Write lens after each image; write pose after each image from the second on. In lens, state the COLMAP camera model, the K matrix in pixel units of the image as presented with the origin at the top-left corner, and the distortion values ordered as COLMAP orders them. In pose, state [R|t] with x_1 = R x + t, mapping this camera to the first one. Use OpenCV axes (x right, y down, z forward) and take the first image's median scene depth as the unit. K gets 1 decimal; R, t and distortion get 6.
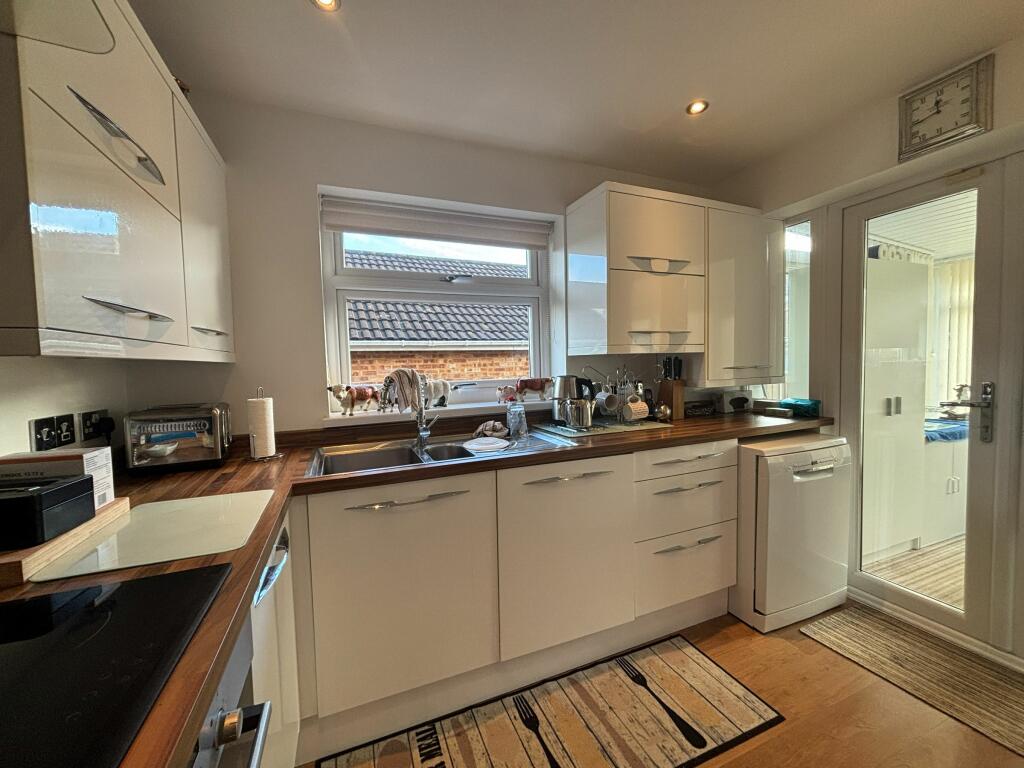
lens RADIAL K [[416.7, 0, 514.1], [0, 416.7, 383.9], [0, 0, 1]] dist [0.004030, -0.001310]
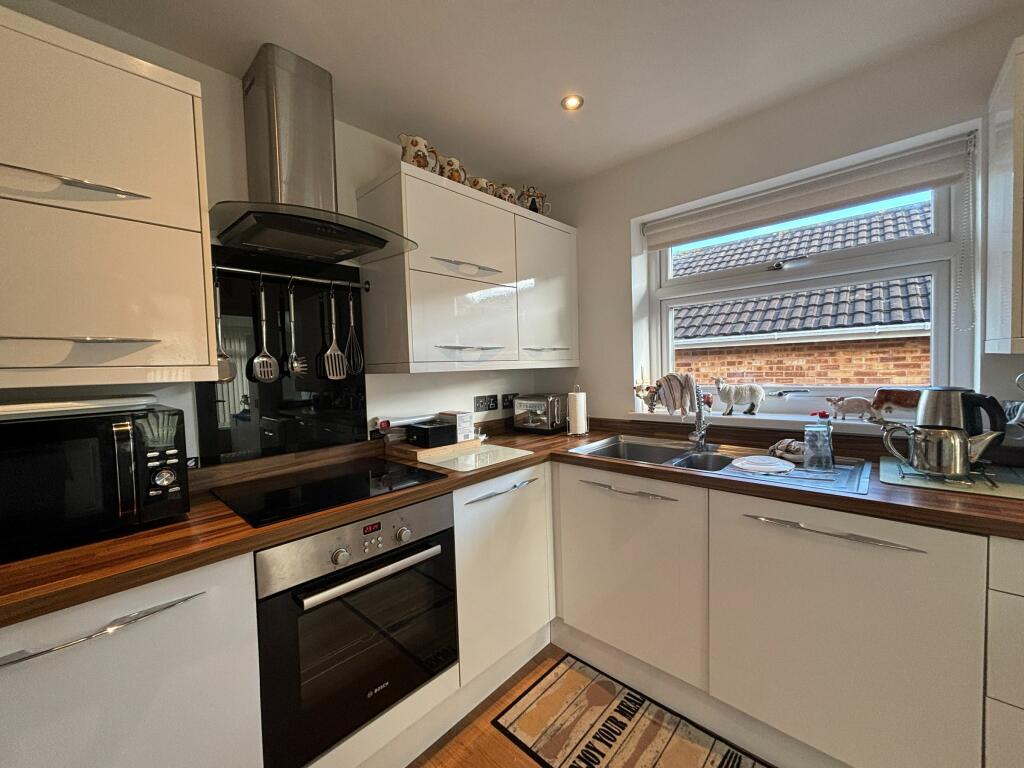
lens RADIAL K [[416.7, 0, 504.7], [0, 416.7, 383.3], [0, 0, 1]] dist [0.004030, -0.001310]
pose [[0.393655, 0.048202, -0.917994, 0.503654], [-0.022232, 0.998831, 0.042913, -0.044615], [0.918989, 0.003516, 0.394266, 0.178707]]
